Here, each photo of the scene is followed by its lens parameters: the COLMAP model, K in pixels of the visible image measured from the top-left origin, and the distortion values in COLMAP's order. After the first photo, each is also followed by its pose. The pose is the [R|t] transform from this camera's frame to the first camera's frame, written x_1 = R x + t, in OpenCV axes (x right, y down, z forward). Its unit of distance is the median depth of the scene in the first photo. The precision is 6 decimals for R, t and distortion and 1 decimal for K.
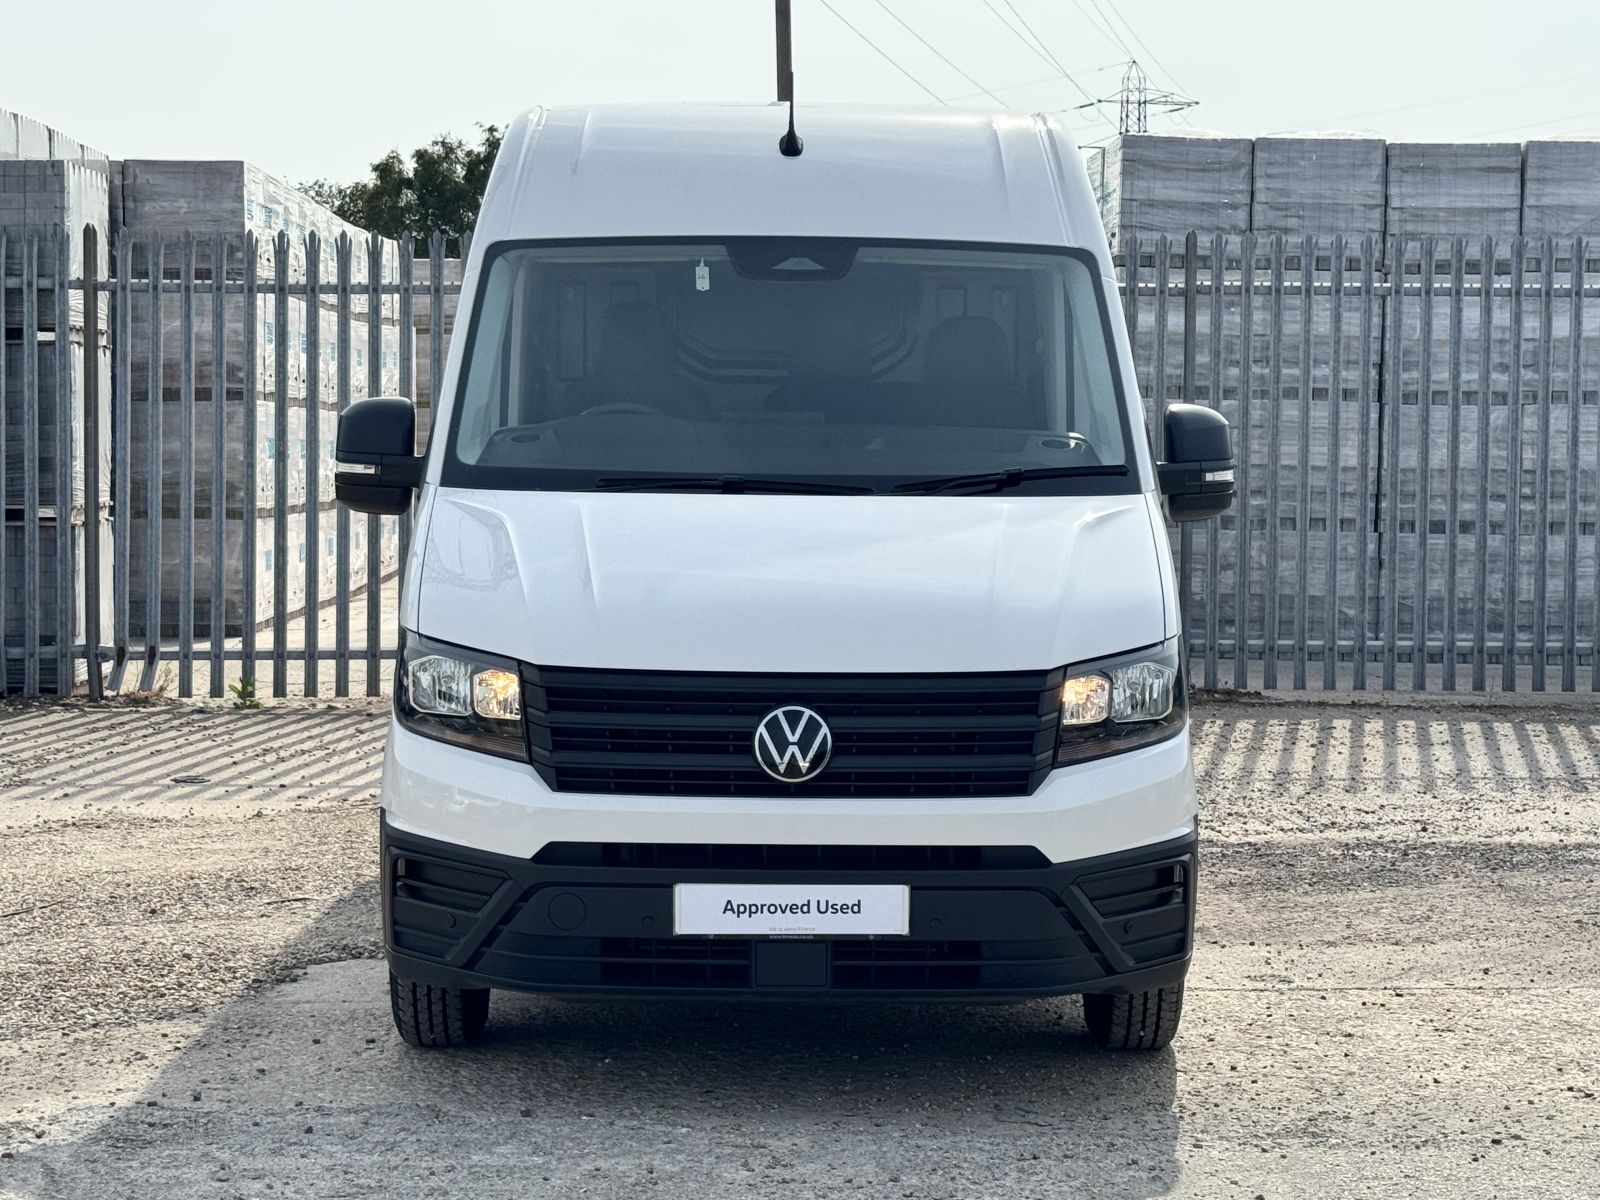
lens RADIAL K [[3001.9, 0, 800.0], [0, 3001.9, 600.0], [0, 0, 1]] dist [0.070255, 0.440581]
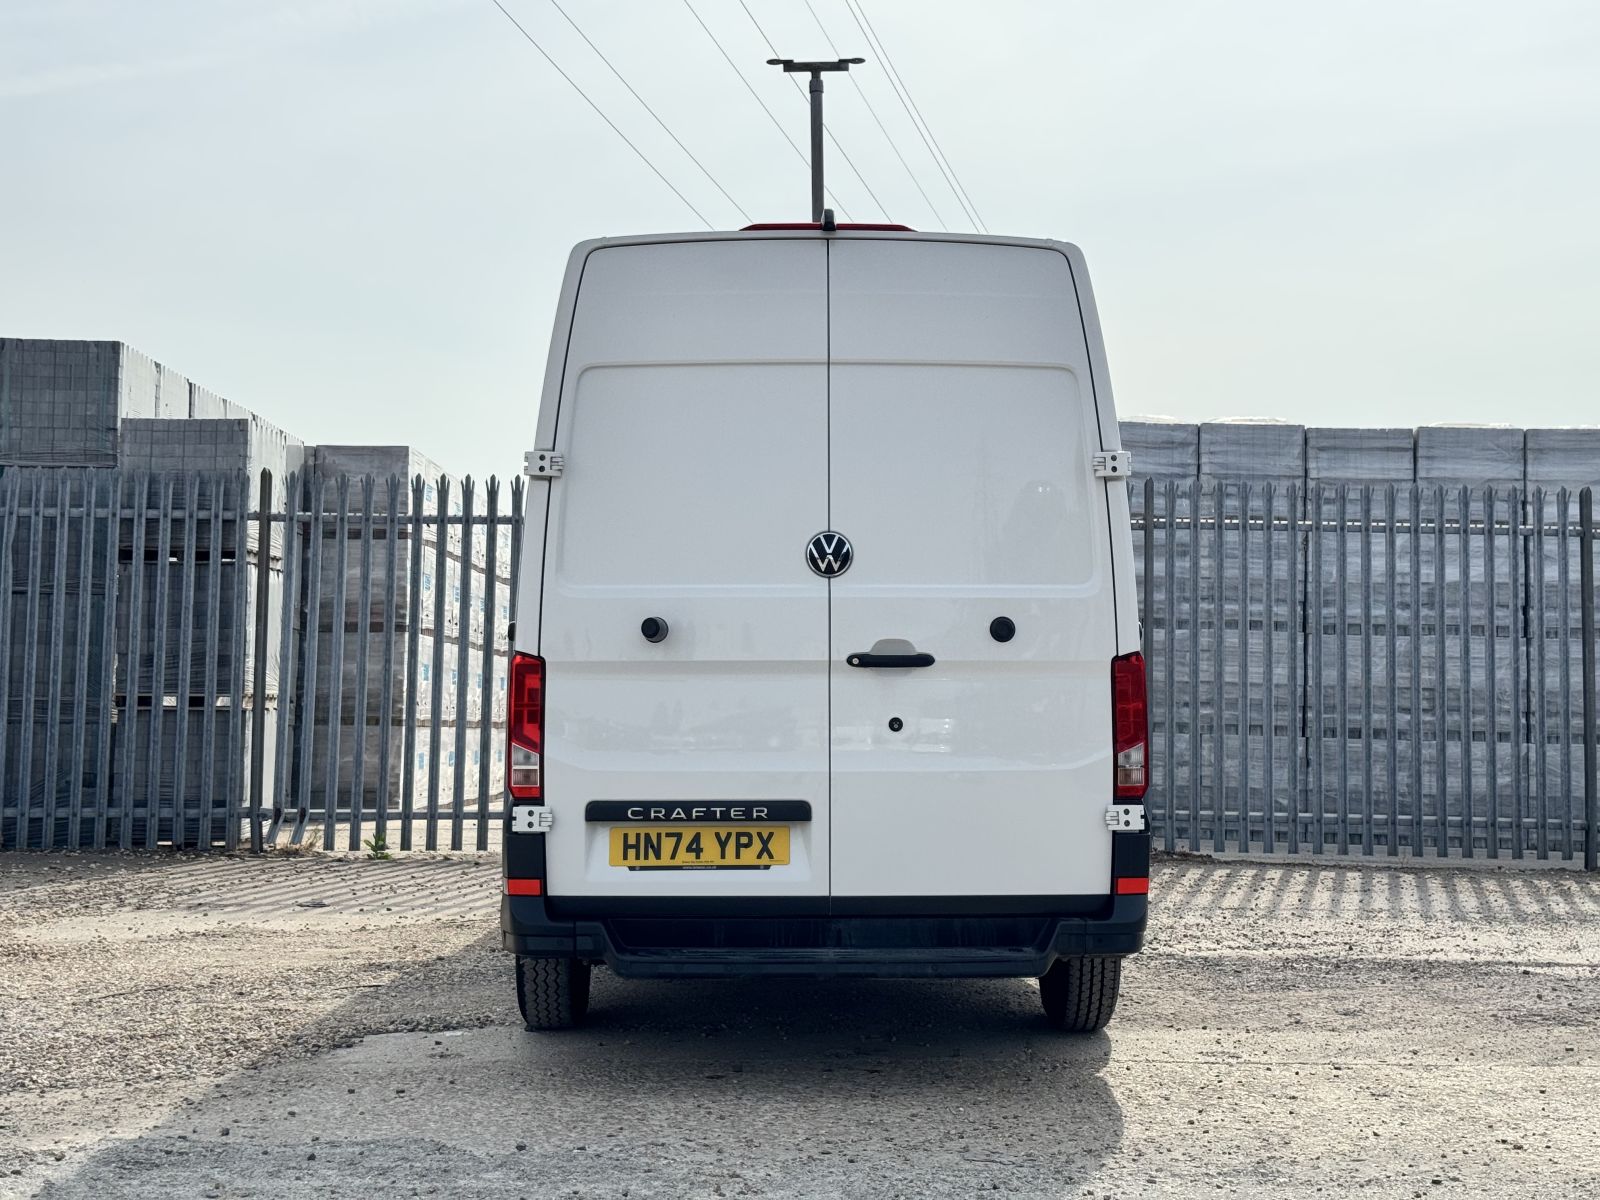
lens RADIAL K [[2226.1, 0, 809.8], [0, 2226.1, 589.8], [0, 0, 1]] dist [0.182377, -0.411634]
pose [[0.999653, 0.004278, -0.026004, 0.014503], [-0.007224, 0.993421, -0.114287, 0.030038], [0.025344, 0.114436, 0.993107, 0.086307]]
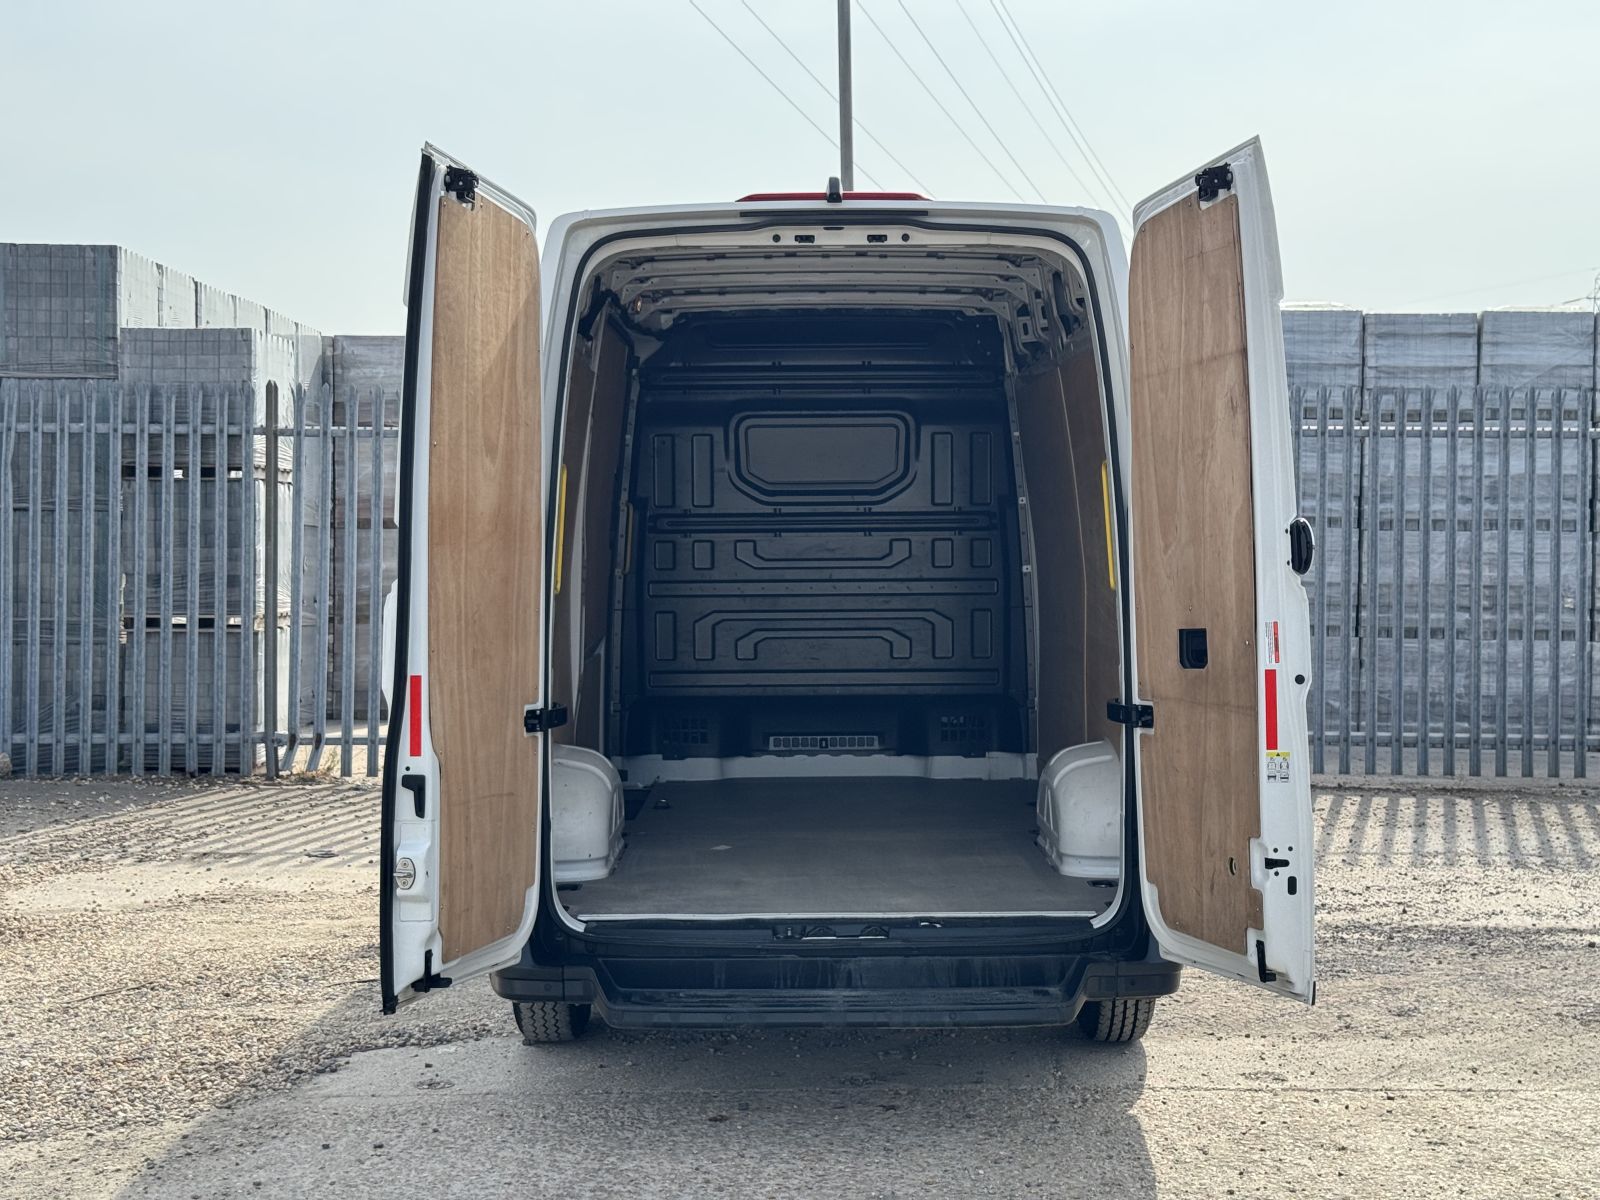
lens RADIAL K [[2226.1, 0, 809.8], [0, 2226.1, 589.8], [0, 0, 1]] dist [0.182377, -0.411634]
pose [[0.998828, 0.000614, -0.048387, 0.021563], [-0.002528, 0.999216, -0.039514, -0.006738], [0.048325, 0.039590, 0.998047, 0.122092]]
